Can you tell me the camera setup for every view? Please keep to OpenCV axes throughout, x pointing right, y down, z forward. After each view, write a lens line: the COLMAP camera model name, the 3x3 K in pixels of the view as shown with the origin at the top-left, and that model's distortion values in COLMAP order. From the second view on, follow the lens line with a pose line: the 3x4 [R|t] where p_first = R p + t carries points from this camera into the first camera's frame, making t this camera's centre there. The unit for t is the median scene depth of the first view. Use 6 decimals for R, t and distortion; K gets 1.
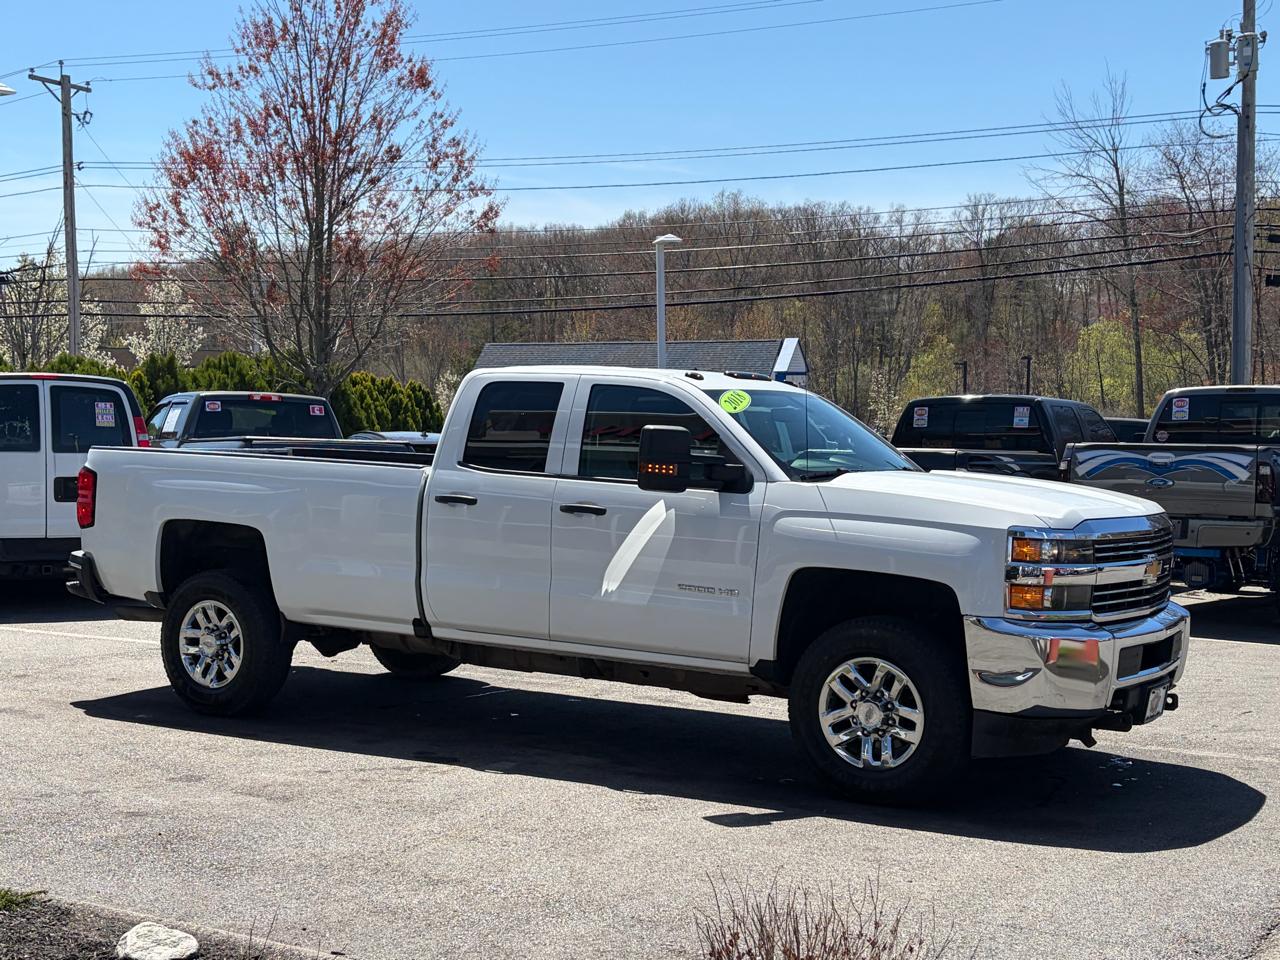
lens RADIAL K [[1661.2, 0, 642.1], [0, 1661.2, 486.5], [0, 0, 1]] dist [0.250026, -0.923948]
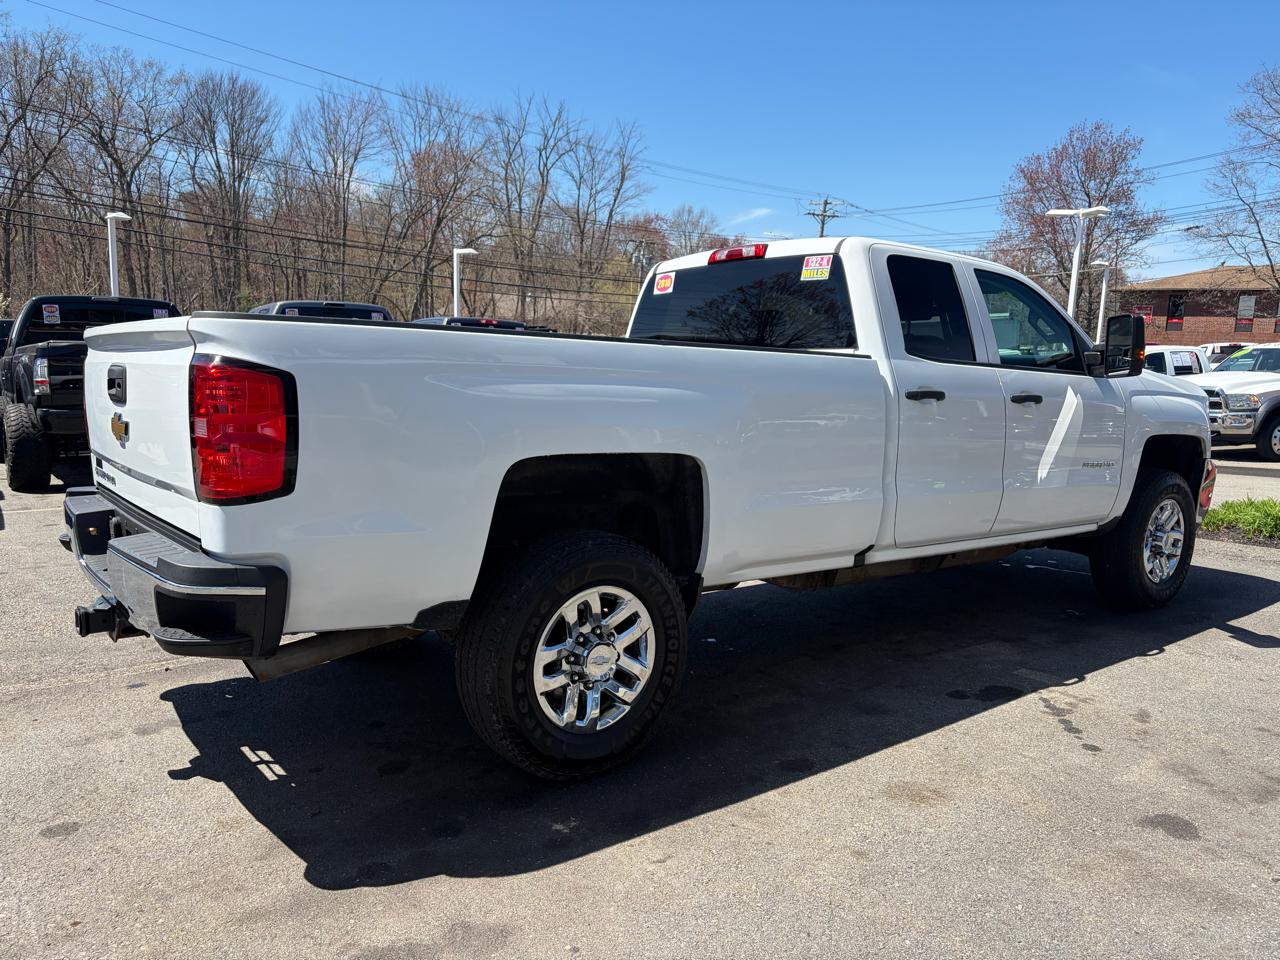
lens RADIAL K [[960.4, 0, 635.0], [0, 960.4, 485.2], [0, 0, 1]] dist [0.048307, -0.048623]
pose [[0.351220, -0.122620, 0.928229, -0.597472], [0.016753, 0.992051, 0.124712, -0.009771], [-0.936143, -0.028251, 0.350483, 0.934191]]
